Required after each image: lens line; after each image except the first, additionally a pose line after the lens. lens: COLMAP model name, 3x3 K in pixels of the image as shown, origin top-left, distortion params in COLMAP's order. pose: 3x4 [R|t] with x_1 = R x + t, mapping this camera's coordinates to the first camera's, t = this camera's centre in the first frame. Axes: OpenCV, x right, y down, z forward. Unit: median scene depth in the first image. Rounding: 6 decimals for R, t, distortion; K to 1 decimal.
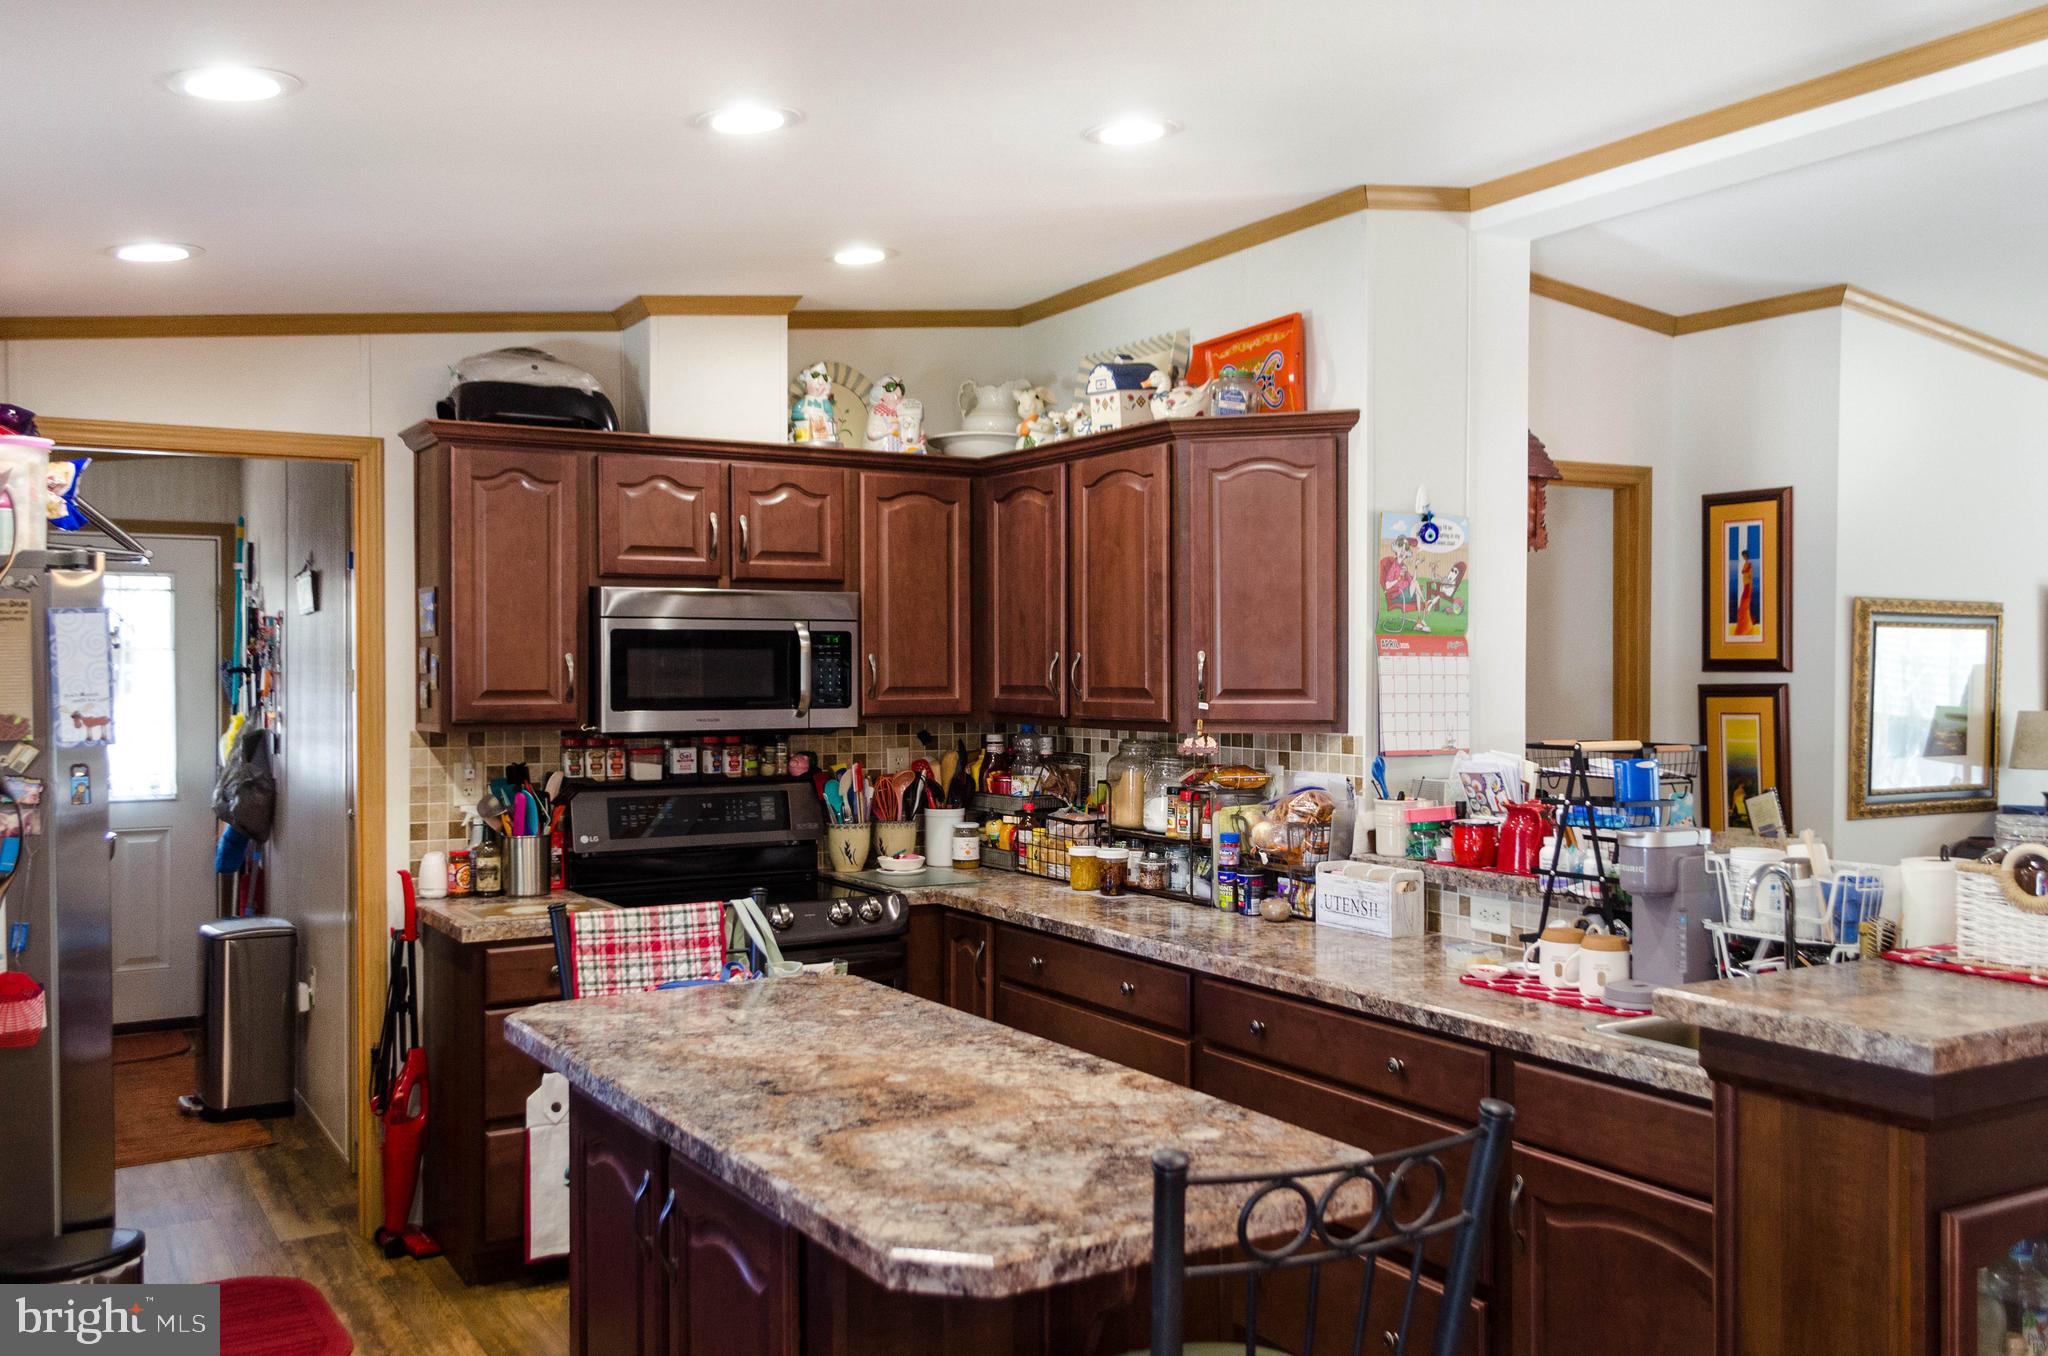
lens RADIAL K [[1804.3, 0, 1024.0], [0, 1804.3, 678.0], [0, 0, 1]] dist [0.048671, -0.006165]
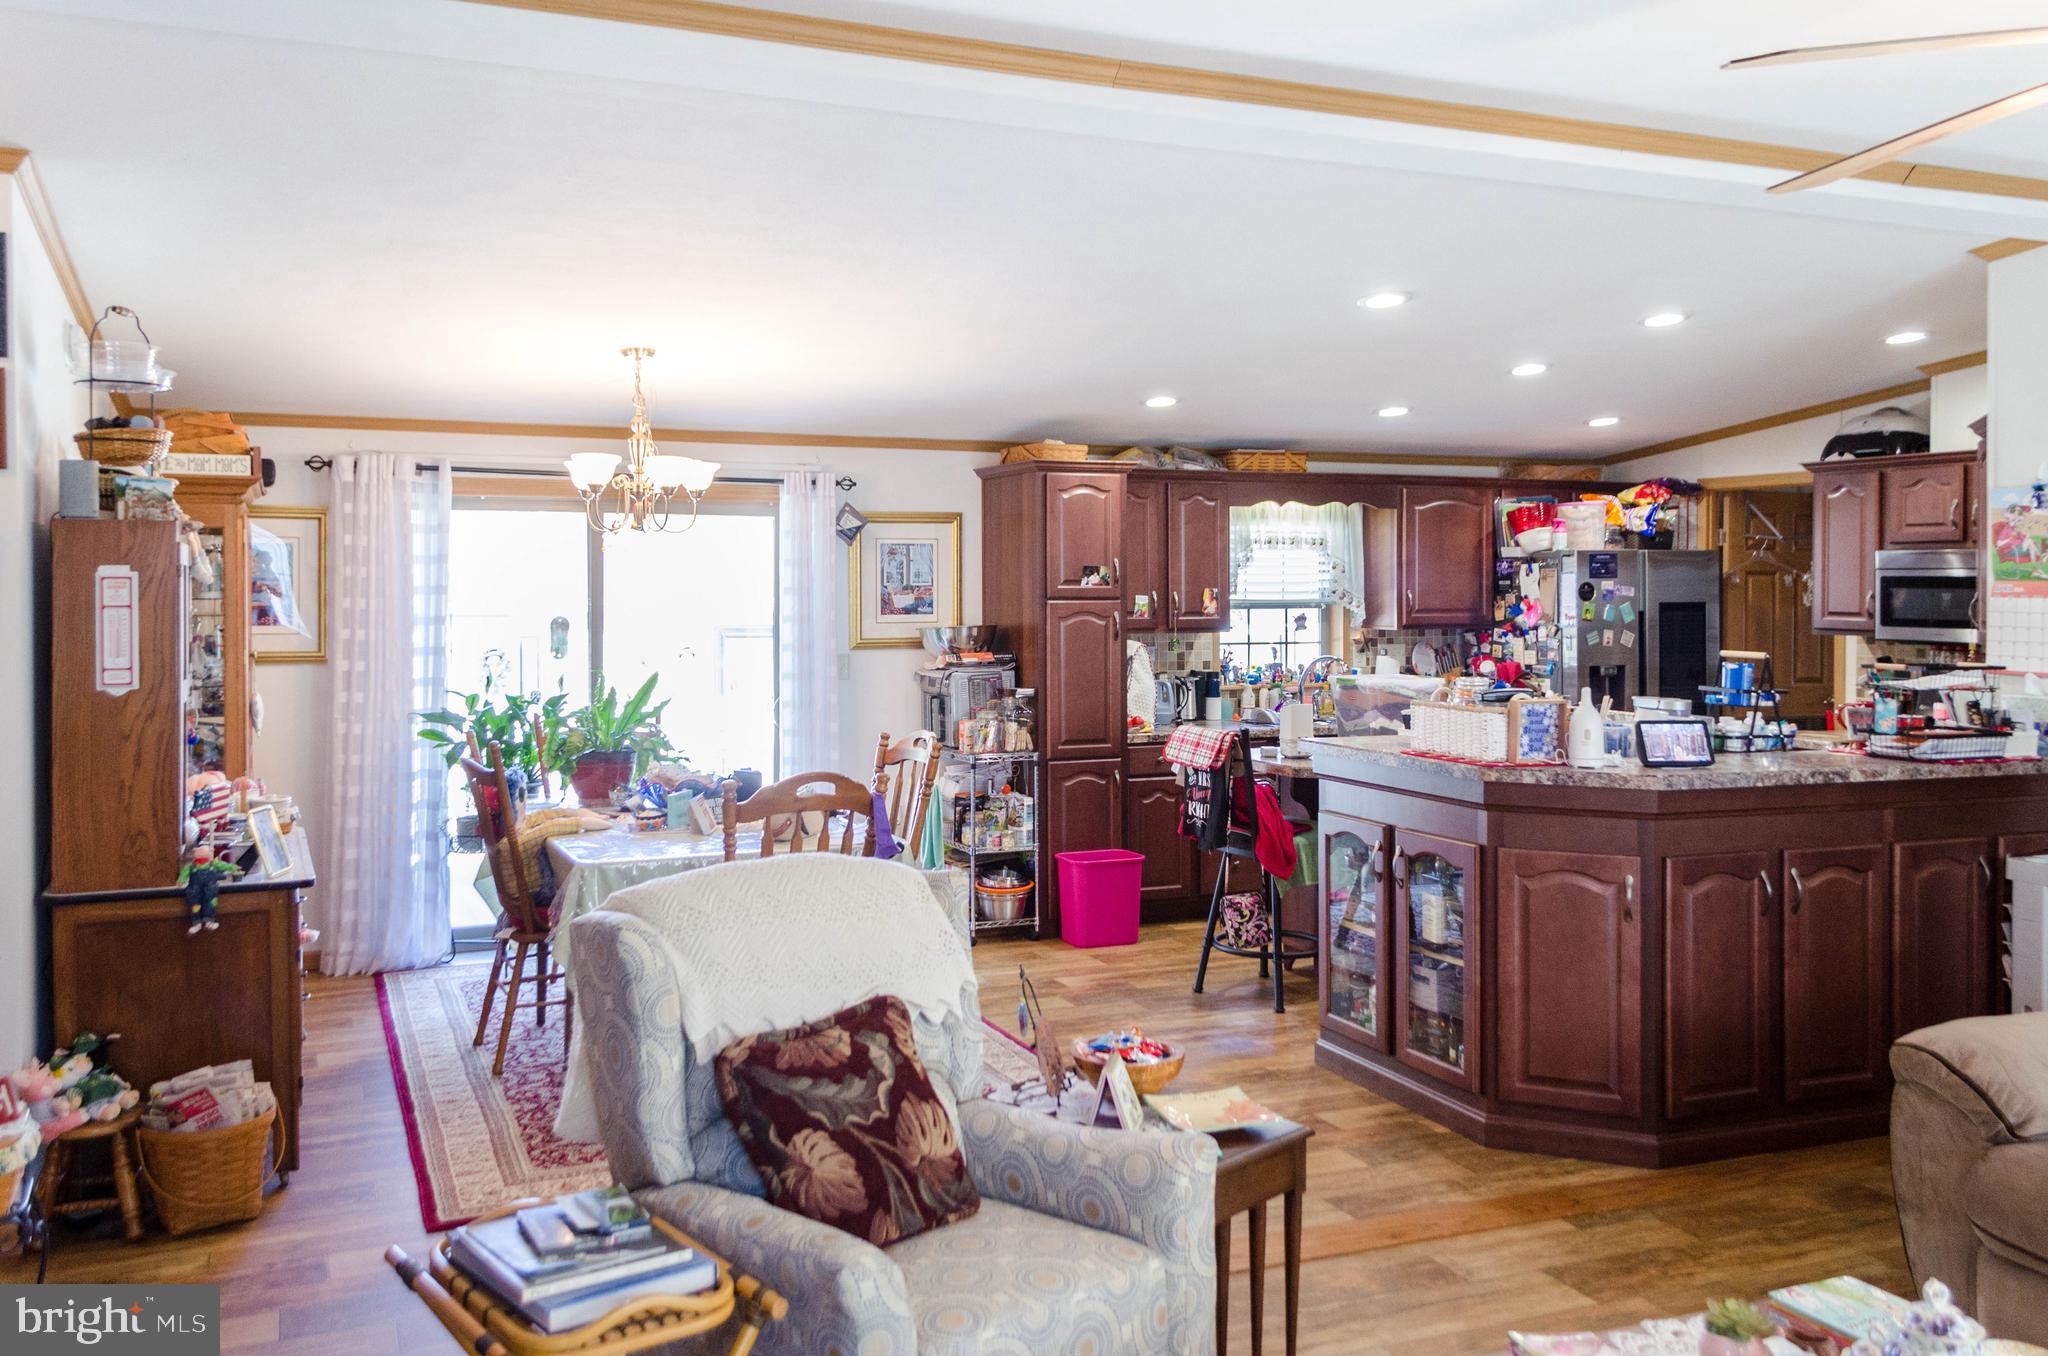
lens RADIAL K [[1604.7, 0, 934.3], [0, 1604.7, 600.3], [0, 0, 1]] dist [0.045849, -0.001317]
pose [[-0.169541, 0.013389, -0.985432, 1.354108], [-0.010803, 0.999822, 0.015443, -0.017912], [0.985464, 0.013264, -0.169366, 0.391433]]
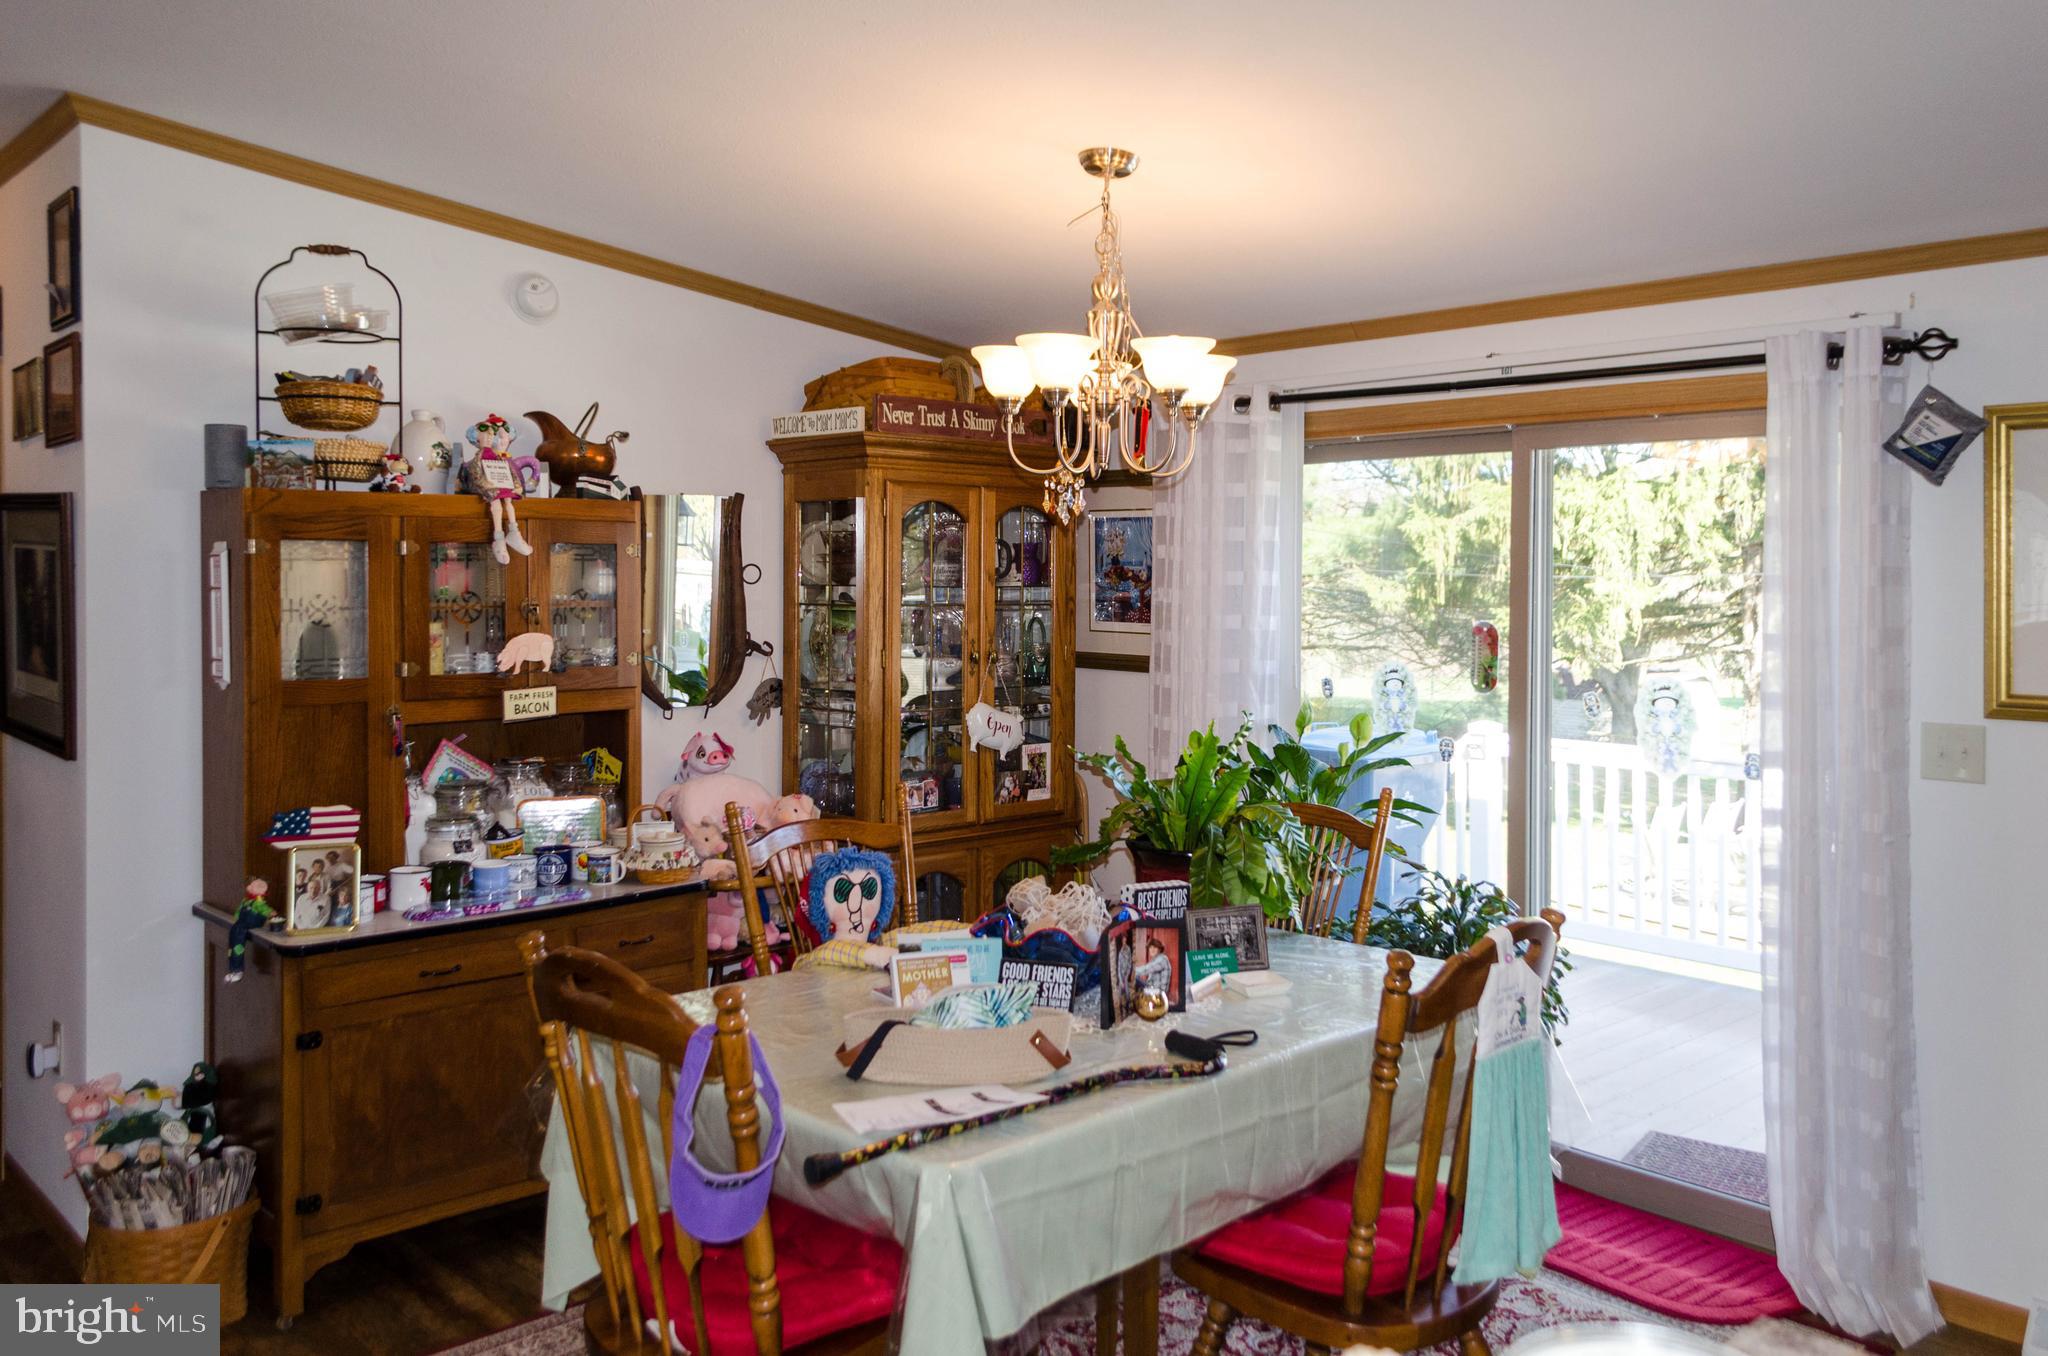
lens RADIAL K [[1642.6, 0, 1129.4], [0, 1642.6, 572.5], [0, 0, 1]] dist [0.039409, -0.004160]
pose [[-0.972389, -0.003795, -0.233335, 0.358115], [-0.006682, 0.999911, 0.011582, -0.016115], [0.233270, 0.012821, -0.972327, 0.653222]]
